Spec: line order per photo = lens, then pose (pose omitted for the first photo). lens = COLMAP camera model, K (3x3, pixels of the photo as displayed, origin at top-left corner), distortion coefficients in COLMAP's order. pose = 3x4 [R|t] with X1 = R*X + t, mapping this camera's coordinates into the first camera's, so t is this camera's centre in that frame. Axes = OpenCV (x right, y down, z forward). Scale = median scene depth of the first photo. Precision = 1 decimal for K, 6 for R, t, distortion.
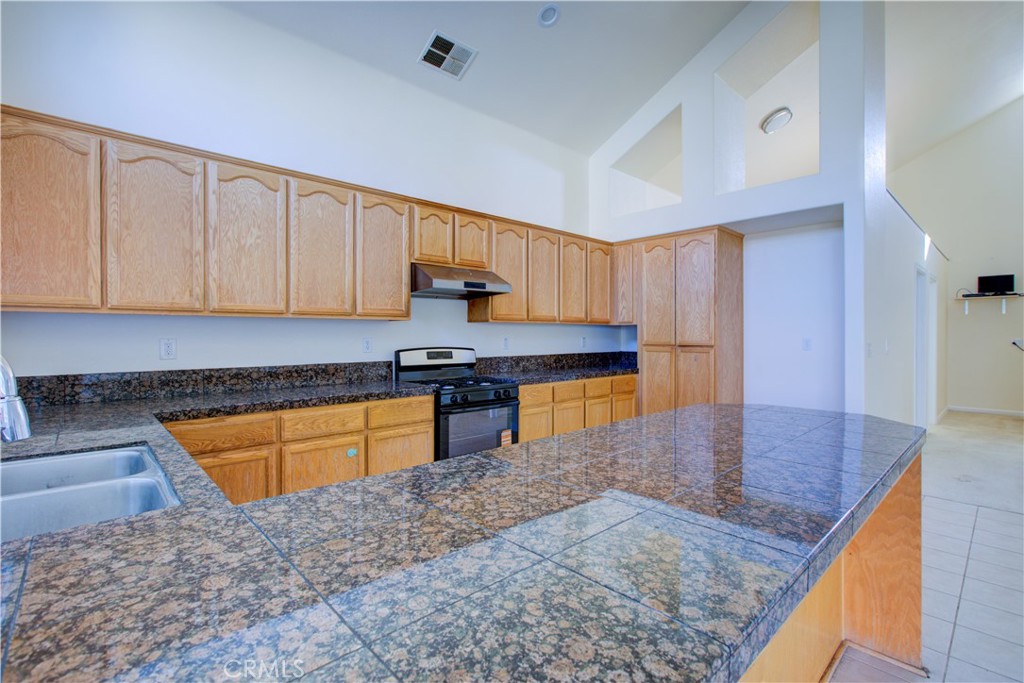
lens RADIAL K [[477.2, 0, 516.2], [0, 477.2, 333.3], [0, 0, 1]] dist [-0.002282, 0.000358]
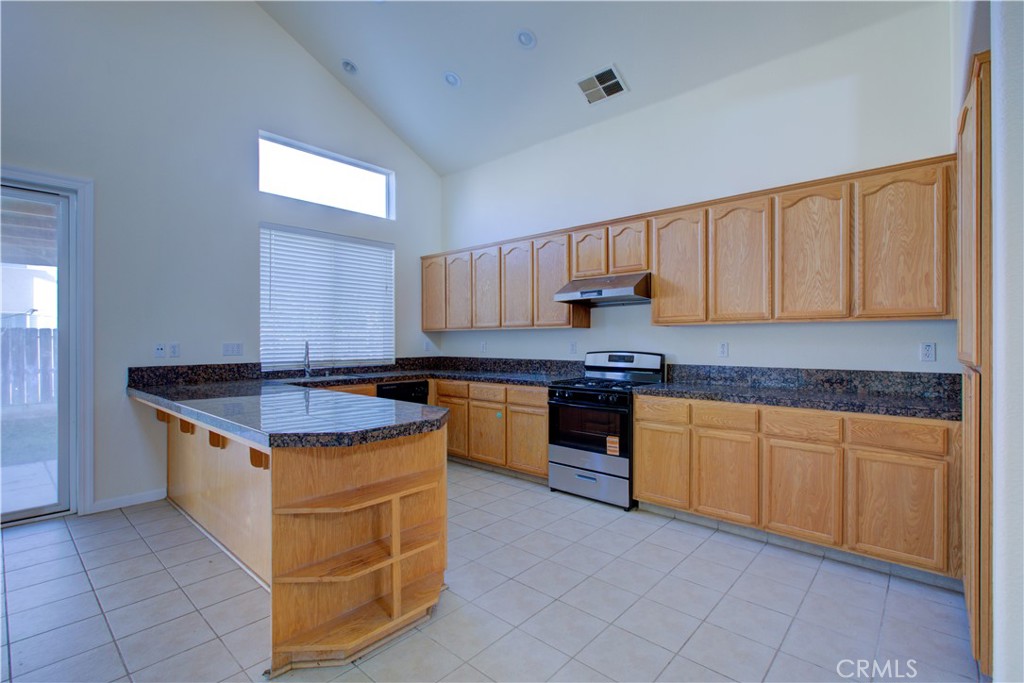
lens RADIAL K [[466.7, 0, 513.2], [0, 466.7, 340.0], [0, 0, 1]] dist [0.000449, 0.000214]
pose [[0.082615, -0.001213, -0.996581, 0.758095], [0.005449, 0.999985, -0.000765, 0.002824], [0.996567, -0.005367, 0.082620, 0.588439]]
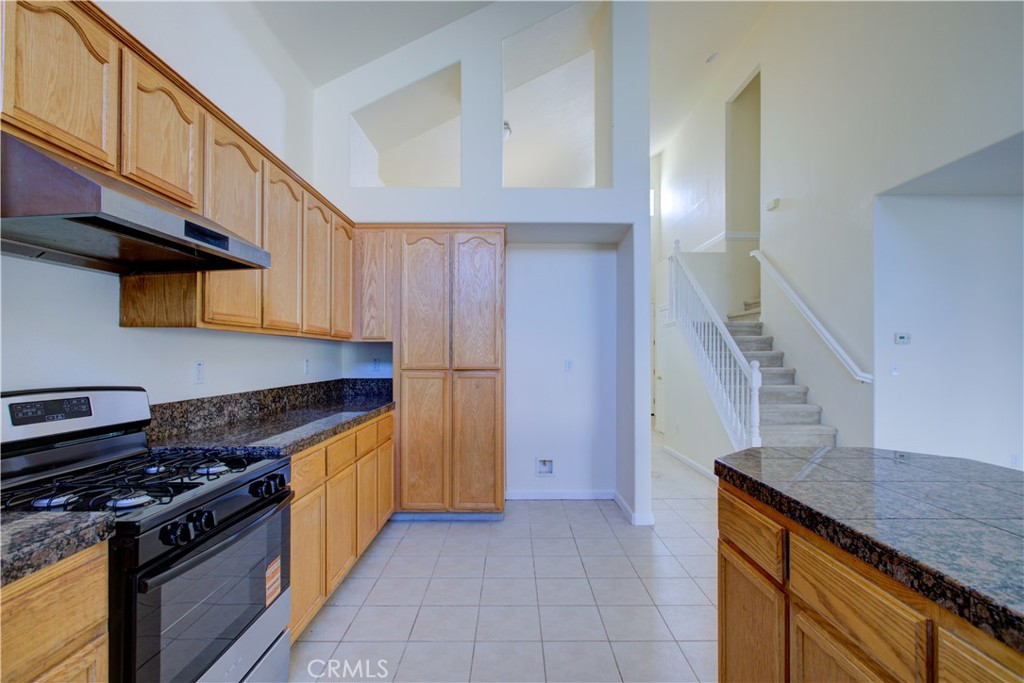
lens RADIAL K [[472.9, 0, 519.8], [0, 472.9, 348.8], [0, 0, 1]] dist [-0.000796, 0.000703]
pose [[0.683066, 0.011353, 0.730269, -0.159019], [-0.003967, 0.999922, -0.011835, 0.000598], [-0.730346, 0.005187, 0.683057, 0.417339]]
